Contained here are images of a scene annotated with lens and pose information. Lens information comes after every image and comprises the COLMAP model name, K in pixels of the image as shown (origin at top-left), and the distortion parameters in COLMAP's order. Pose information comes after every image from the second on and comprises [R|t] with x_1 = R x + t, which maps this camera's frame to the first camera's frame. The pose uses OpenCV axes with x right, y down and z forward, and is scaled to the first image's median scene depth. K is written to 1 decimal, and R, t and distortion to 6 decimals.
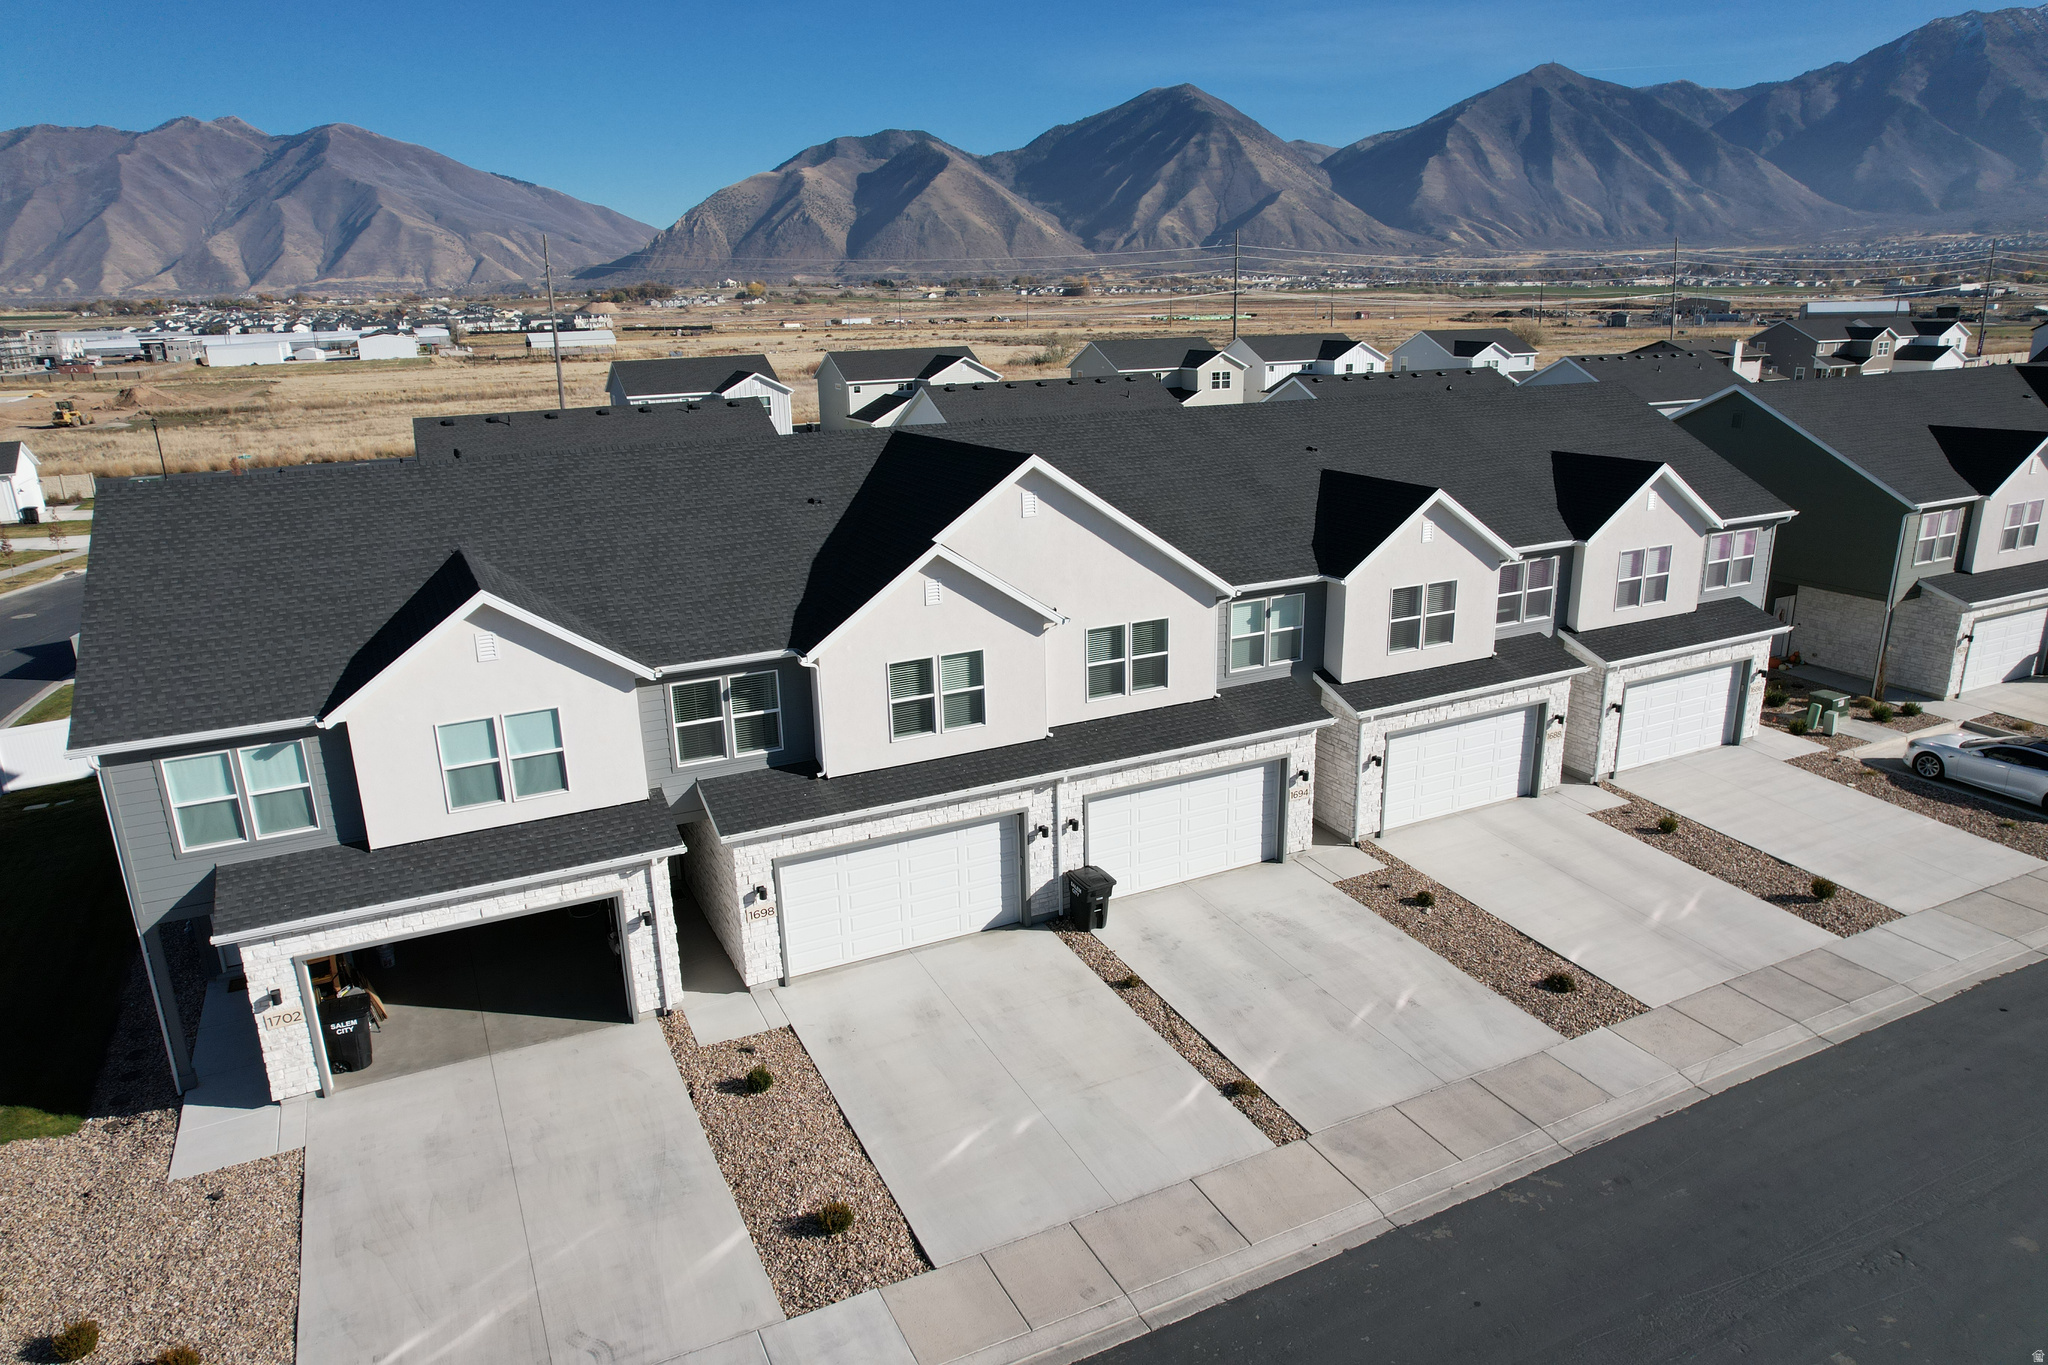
lens RADIAL K [[1306.3, 0, 1033.1], [0, 1306.3, 690.2], [0, 0, 1]] dist [-0.073172, 0.061262]
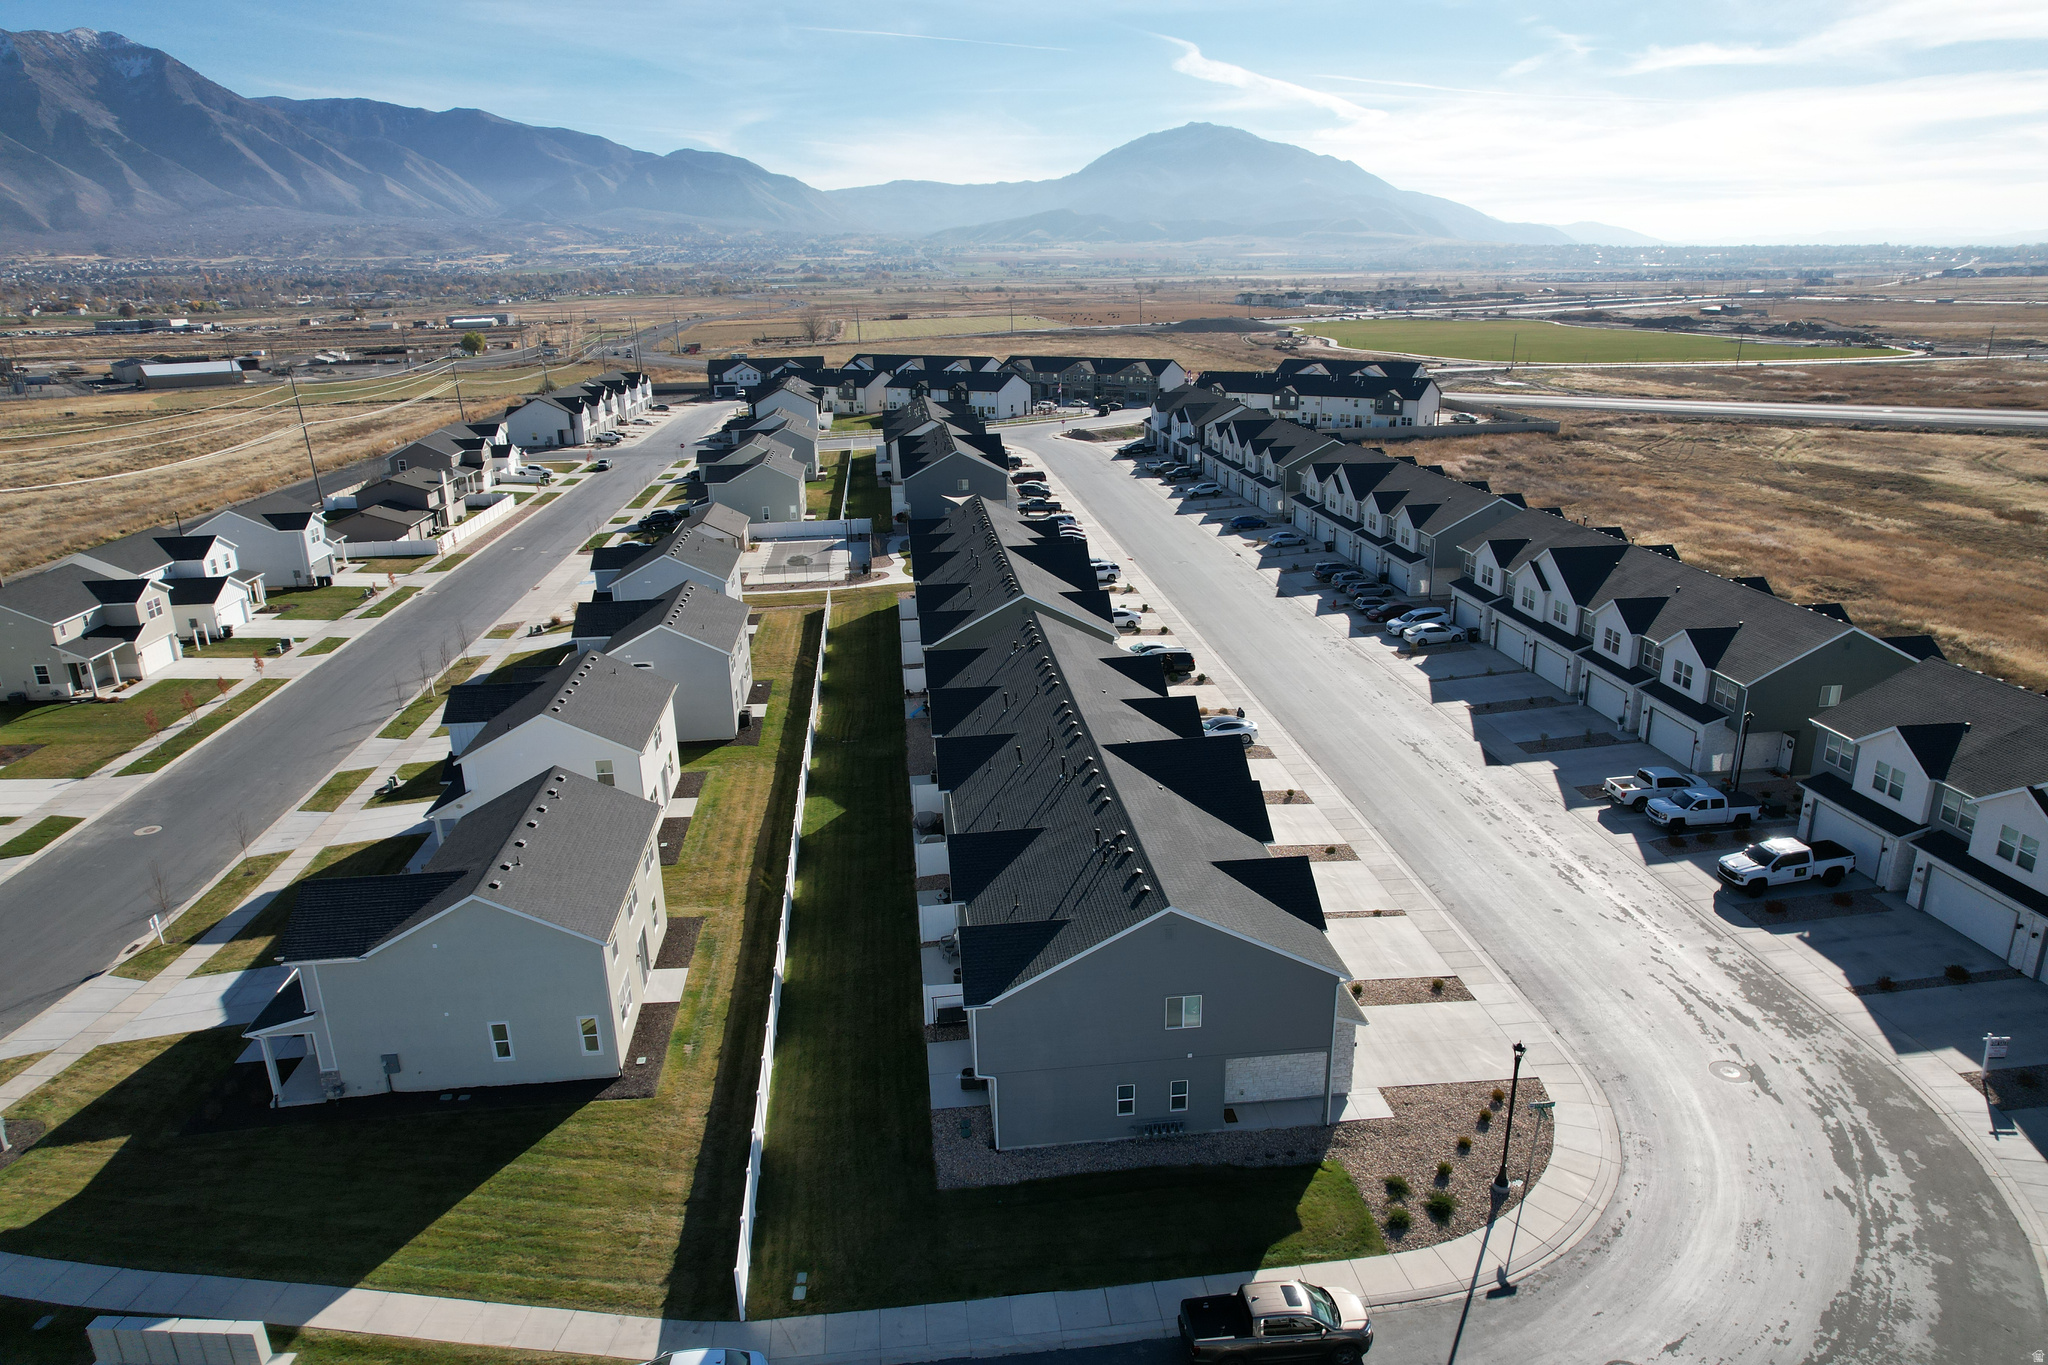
lens RADIAL K [[1306.3, 0, 1029.3], [0, 1306.3, 685.6], [0, 0, 1]] dist [-0.073172, 0.061262]
pose [[0.347811, -0.272768, 0.897009, -2.147773], [0.287660, 0.941645, 0.174803, -0.755690], [-0.892345, 0.197235, 0.405979, 0.335004]]
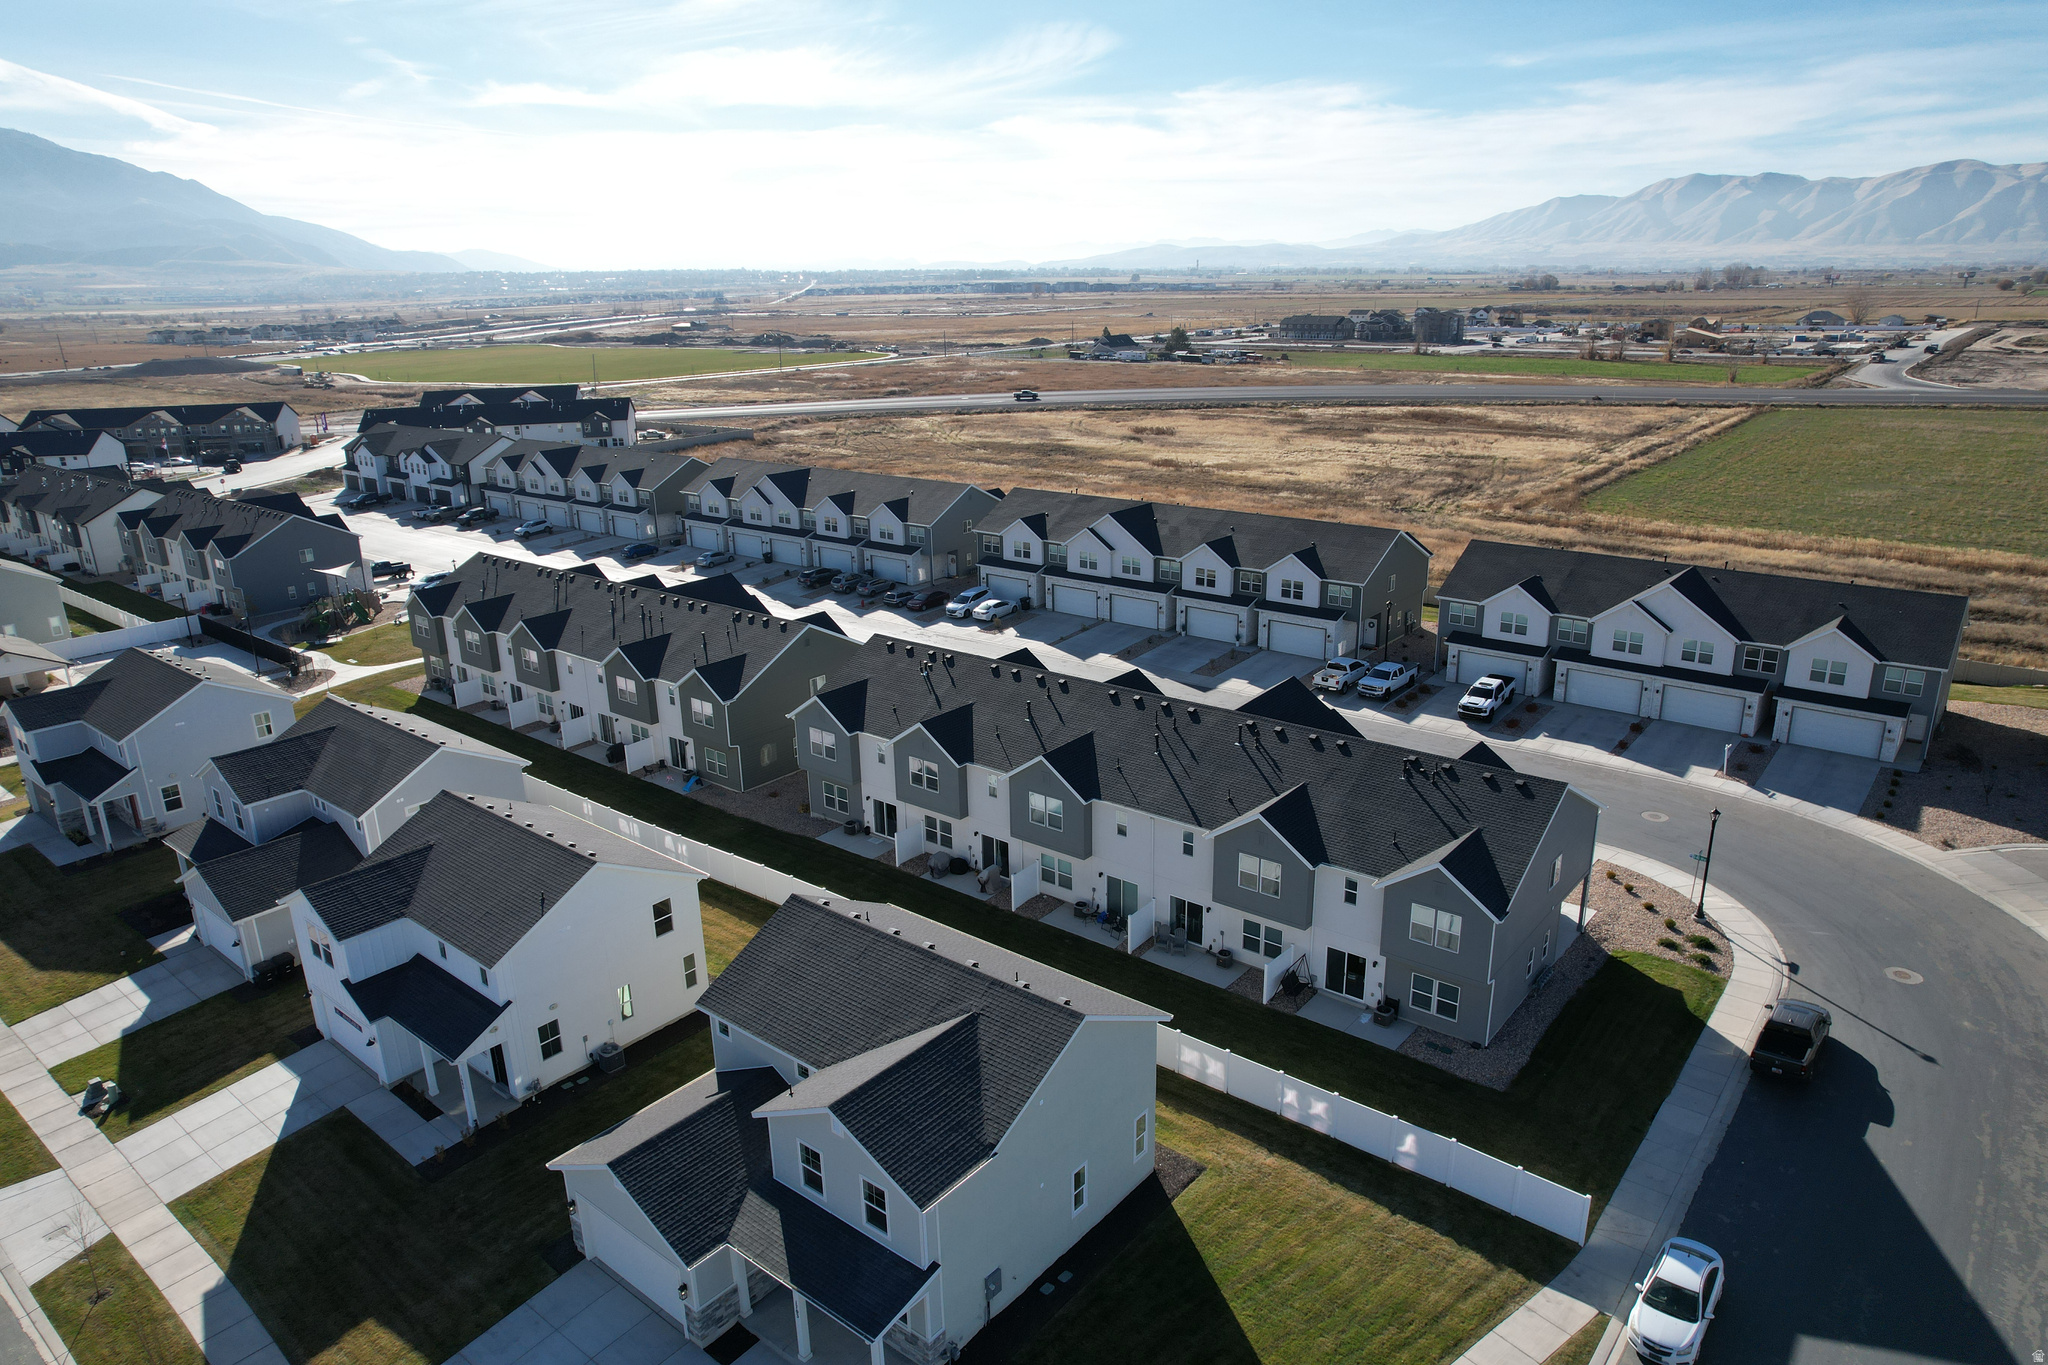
lens RADIAL K [[1306.3, 0, 1022.6], [0, 1306.3, 676.6], [0, 0, 1]] dist [-0.073172, 0.061262]
pose [[-0.406371, -0.242602, 0.880912, -2.057146], [0.296516, 0.876914, 0.378286, -1.308536], [-0.864257, 0.414929, -0.284417, 2.148417]]
